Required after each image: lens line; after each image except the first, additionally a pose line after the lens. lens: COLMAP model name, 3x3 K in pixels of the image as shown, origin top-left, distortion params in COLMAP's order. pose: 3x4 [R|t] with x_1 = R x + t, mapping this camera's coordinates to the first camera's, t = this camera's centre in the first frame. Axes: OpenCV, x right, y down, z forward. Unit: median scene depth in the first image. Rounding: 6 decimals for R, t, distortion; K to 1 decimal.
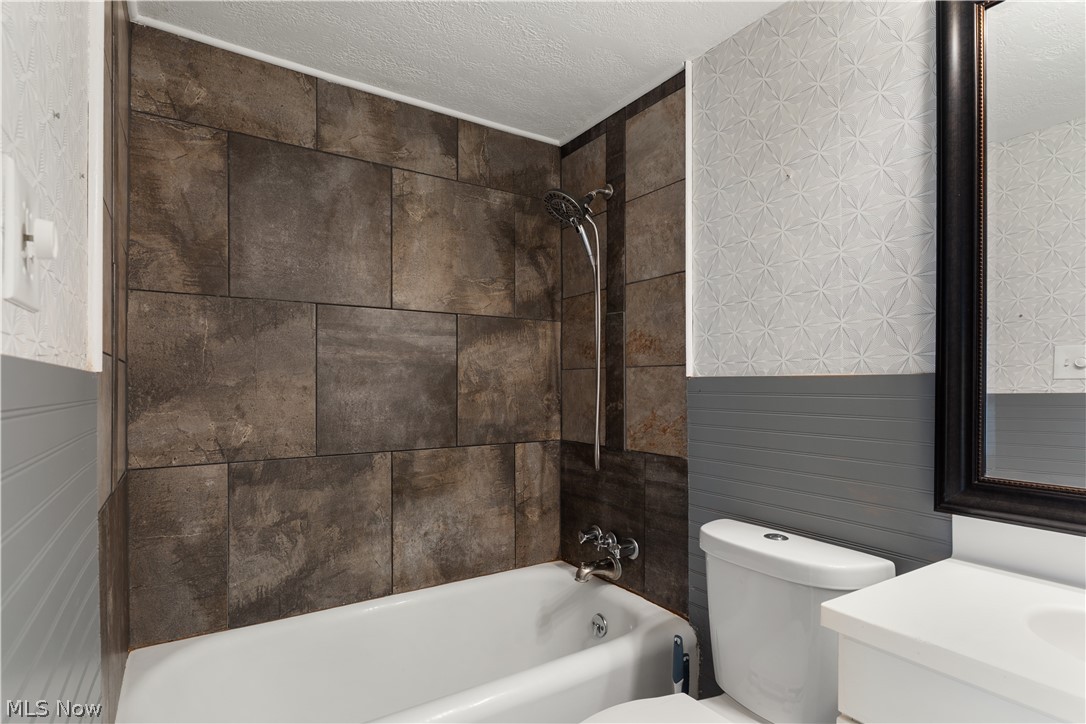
lens RADIAL K [[553.4, 0, 543.6], [0, 553.4, 381.2], [0, 0, 1]] dist [0.002434, 0.000752]
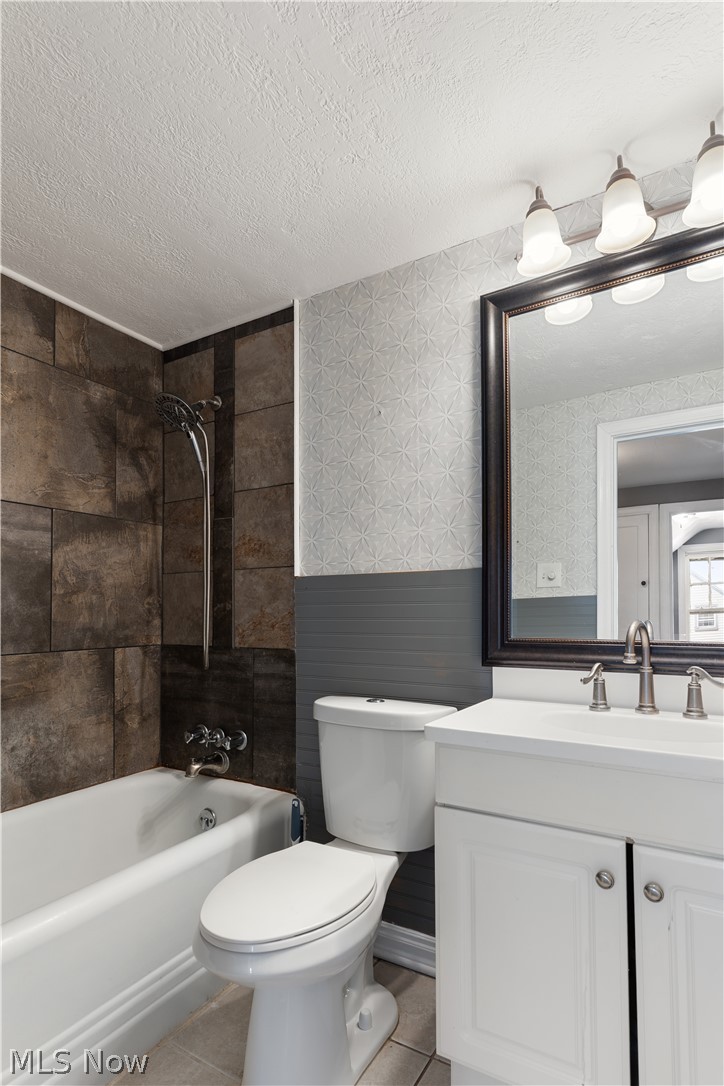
lens RADIAL K [[564.1, 0, 360.6], [0, 564.1, 601.9], [0, 0, 1]] dist [0.001558, 0.000044]
pose [[0.896773, 0.000622, 0.442490, -0.112812], [0.005420, 0.999909, -0.012392, 0.050900], [-0.442457, 0.013511, 0.896688, -0.079927]]
